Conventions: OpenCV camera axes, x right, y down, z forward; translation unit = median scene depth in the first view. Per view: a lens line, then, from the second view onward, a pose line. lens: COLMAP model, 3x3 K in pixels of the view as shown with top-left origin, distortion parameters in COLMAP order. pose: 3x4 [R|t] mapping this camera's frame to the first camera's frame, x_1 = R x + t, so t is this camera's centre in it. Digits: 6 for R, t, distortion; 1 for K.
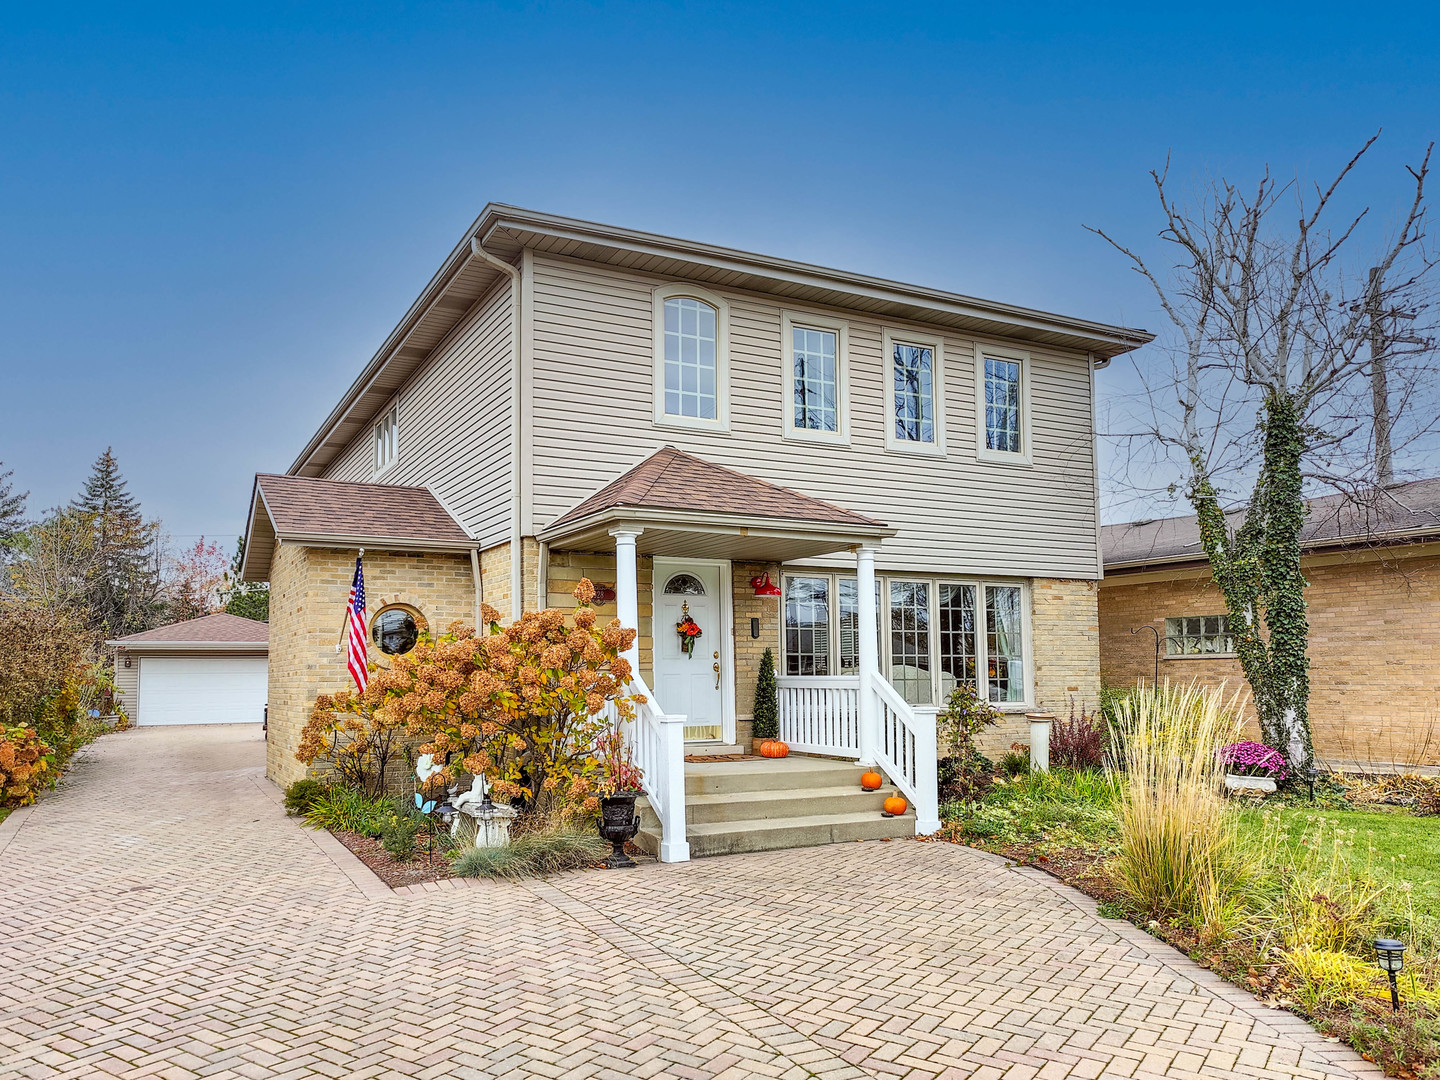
lens RADIAL K [[982.6, 0, 567.3], [0, 982.6, 639.6], [0, 0, 1]] dist [-0.001963, -0.000033]
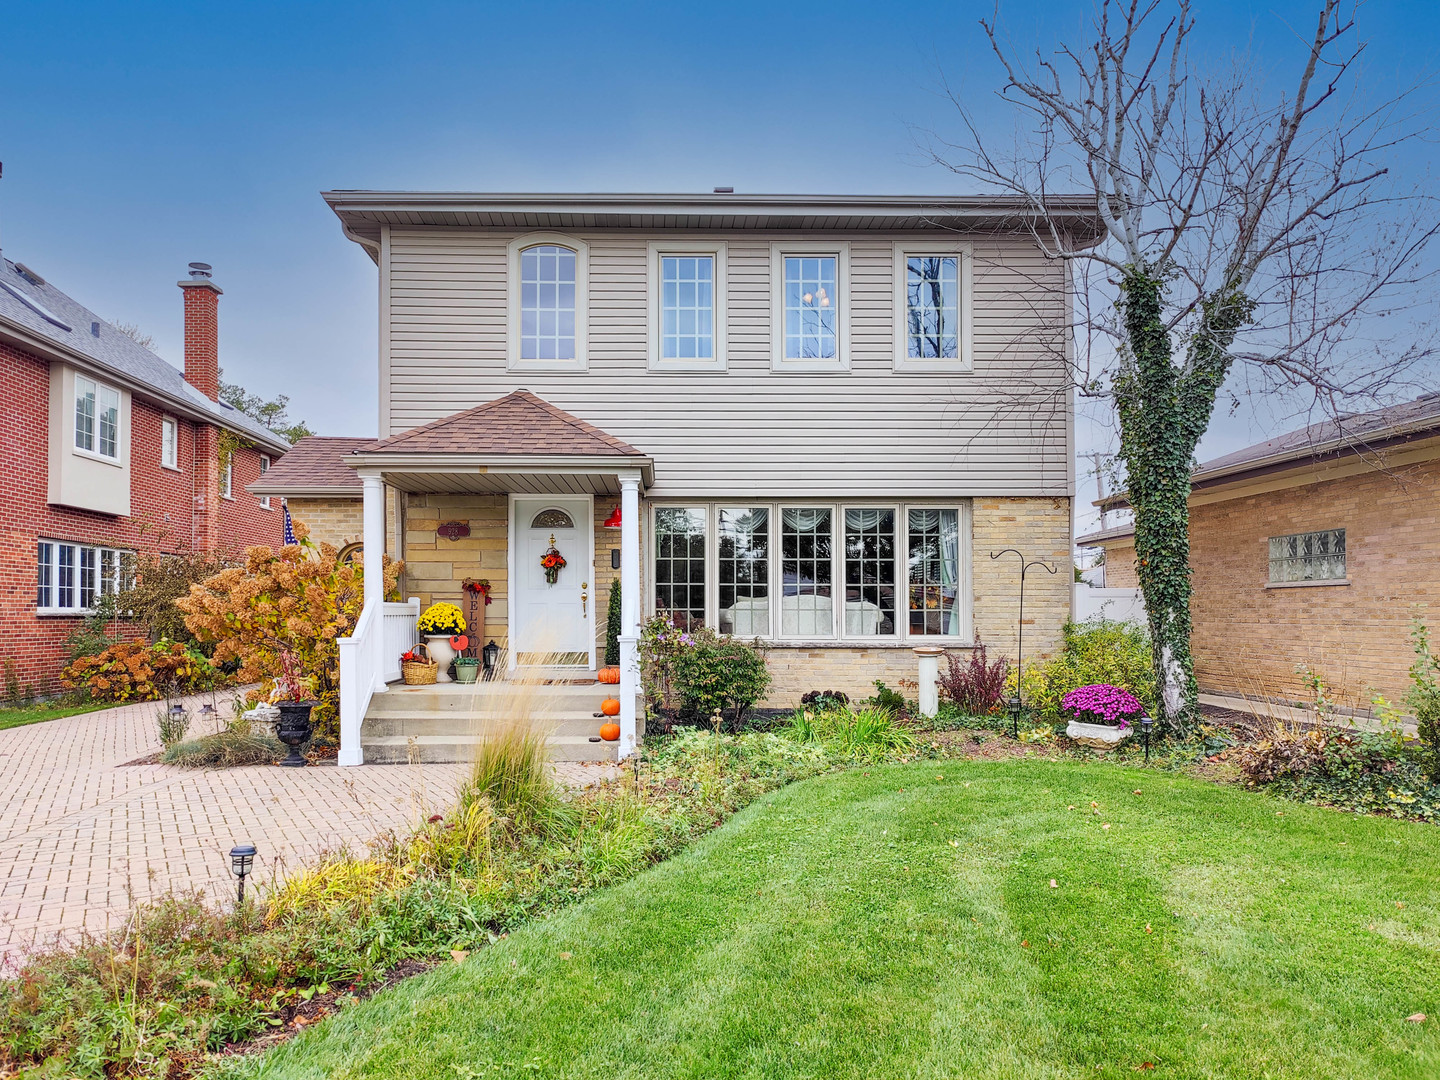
lens RADIAL K [[983.2, 0, 718.5], [0, 983.2, 612.2], [0, 0, 1]] dist [0.007543, 0.001794]
pose [[0.920027, 0.005058, -0.391823, 0.716324], [0.010169, 0.999272, 0.036778, 0.007446], [0.391724, -0.037821, 0.919305, 0.091255]]
